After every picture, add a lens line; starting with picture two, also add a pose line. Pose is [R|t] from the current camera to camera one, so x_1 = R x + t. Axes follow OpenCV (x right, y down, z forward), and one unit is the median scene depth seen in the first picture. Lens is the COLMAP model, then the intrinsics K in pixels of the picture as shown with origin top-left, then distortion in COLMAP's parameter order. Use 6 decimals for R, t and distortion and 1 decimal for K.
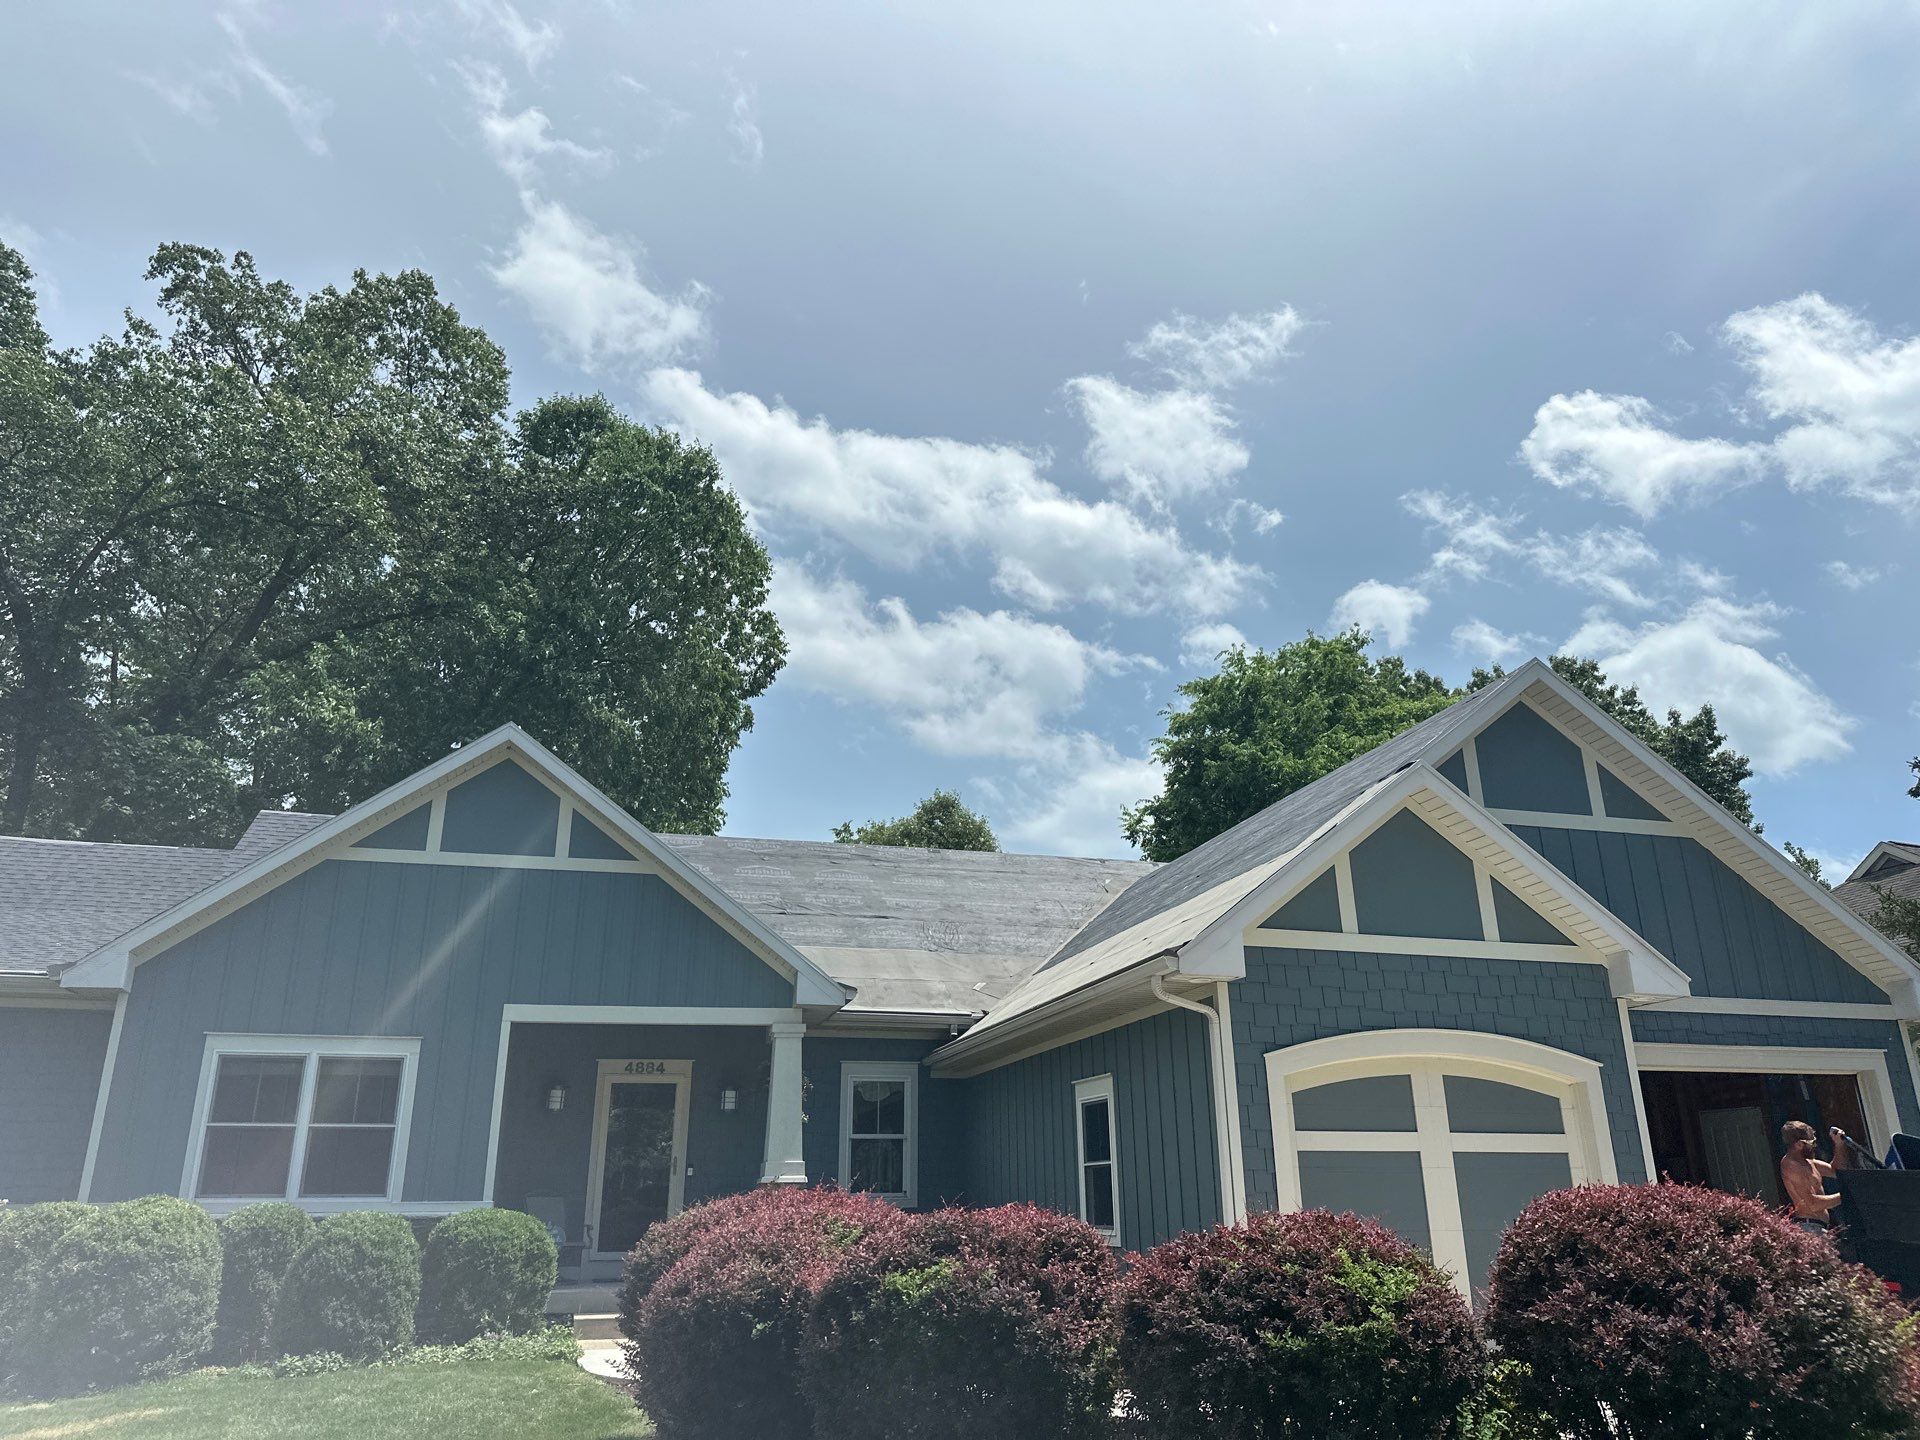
lens RADIAL K [[1329.0, 0, 950.1], [0, 1329.0, 717.5], [0, 0, 1]] dist [0.120094, -0.196160]
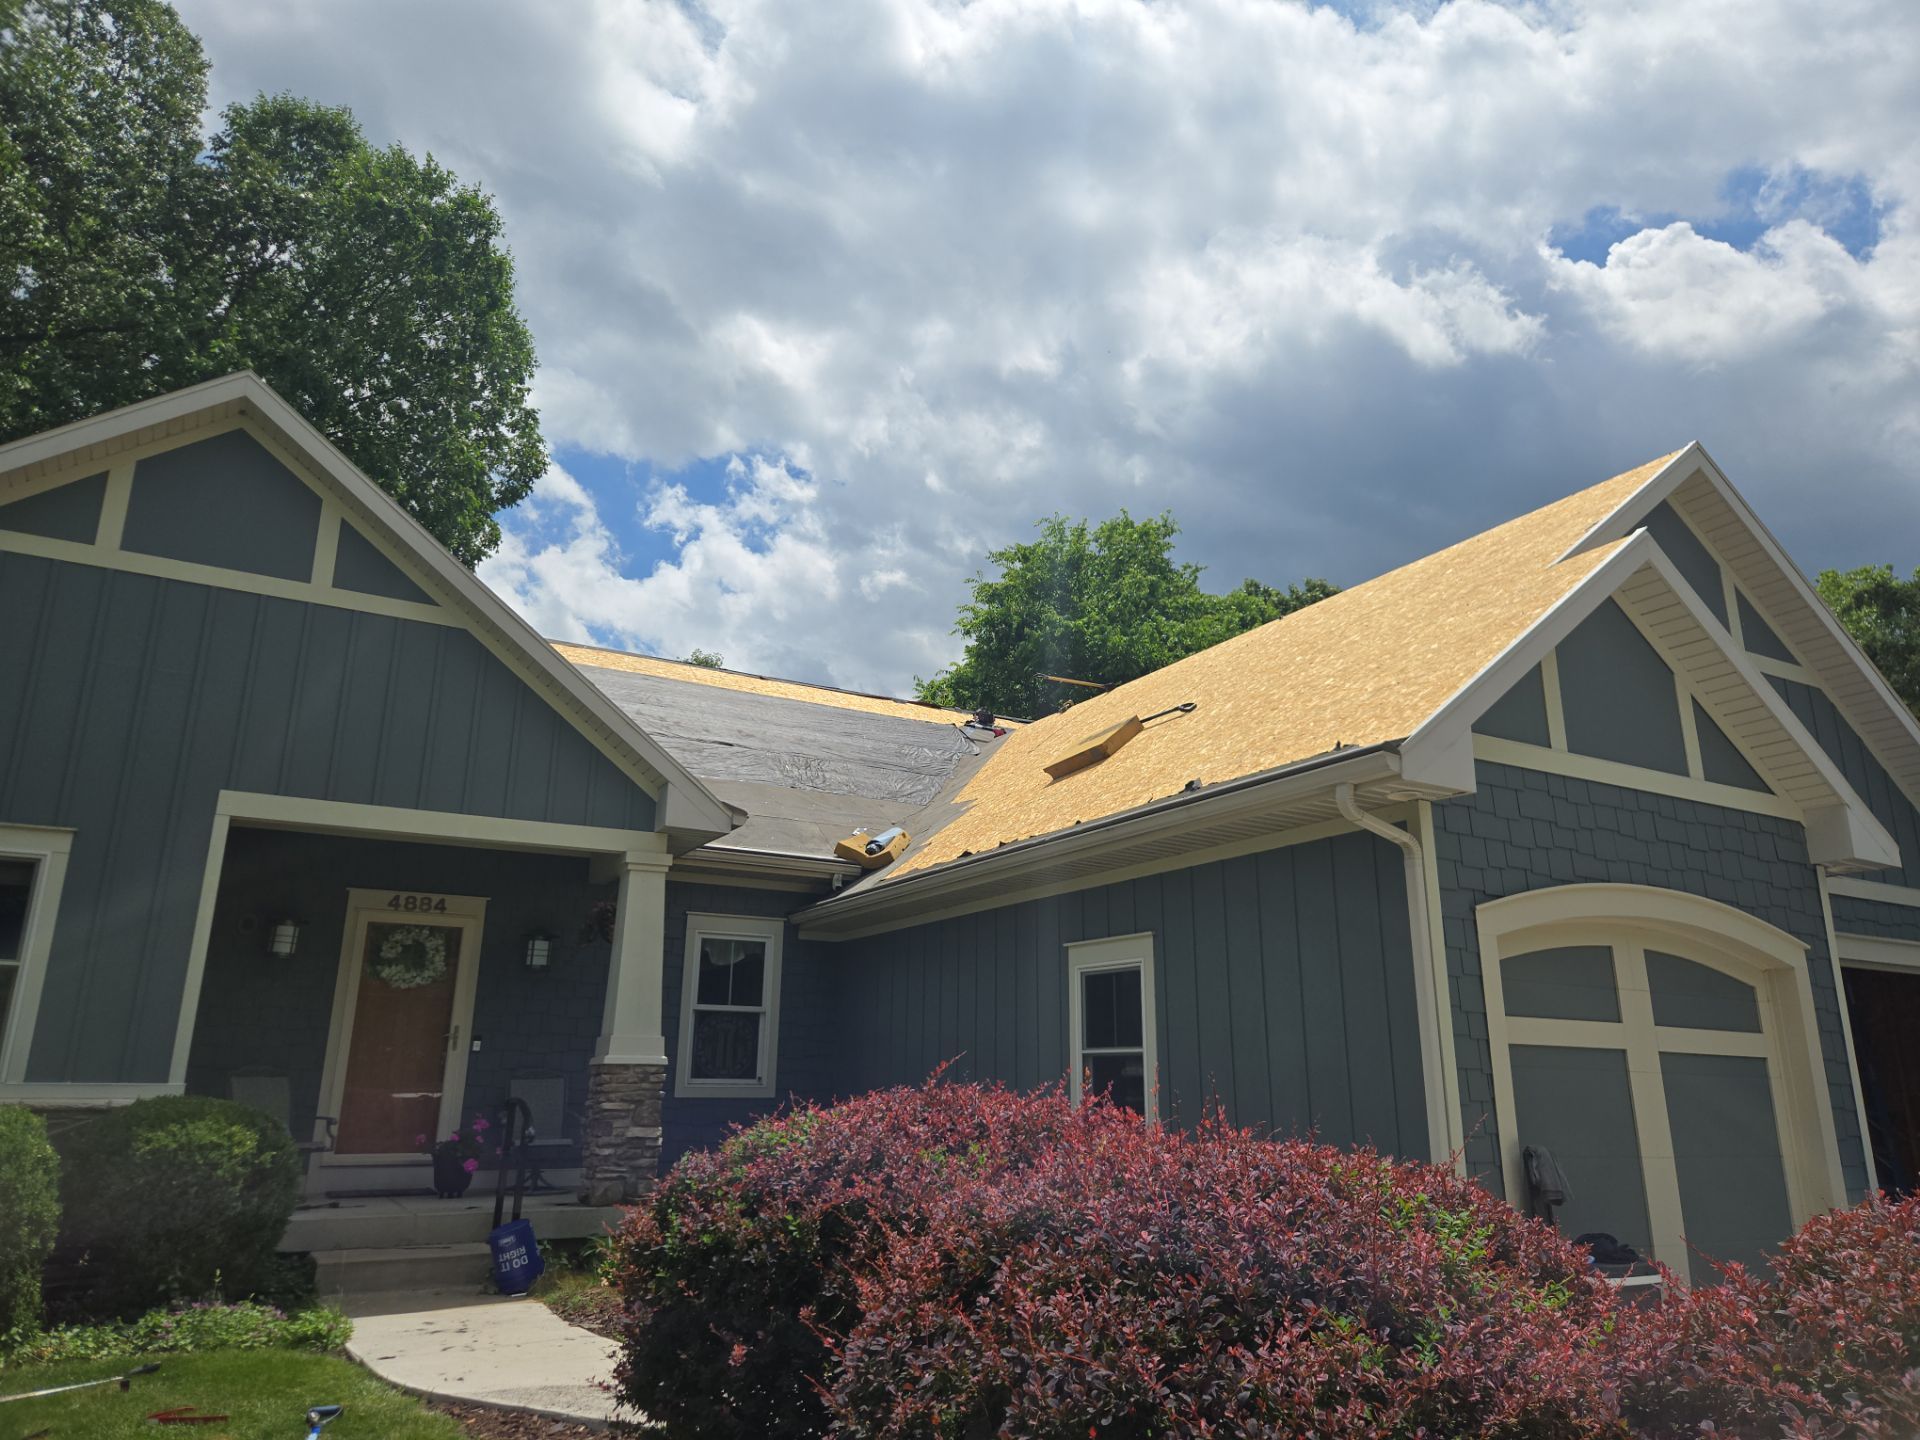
lens RADIAL K [[1287.4, 0, 947.0], [0, 1287.4, 721.2], [0, 0, 1]] dist [0.075120, -0.050857]
pose [[0.969738, 0.085705, 0.228609, -0.153867], [-0.102086, 0.992916, 0.060800, 0.117886], [-0.221779, -0.082297, 0.971618, 0.344369]]
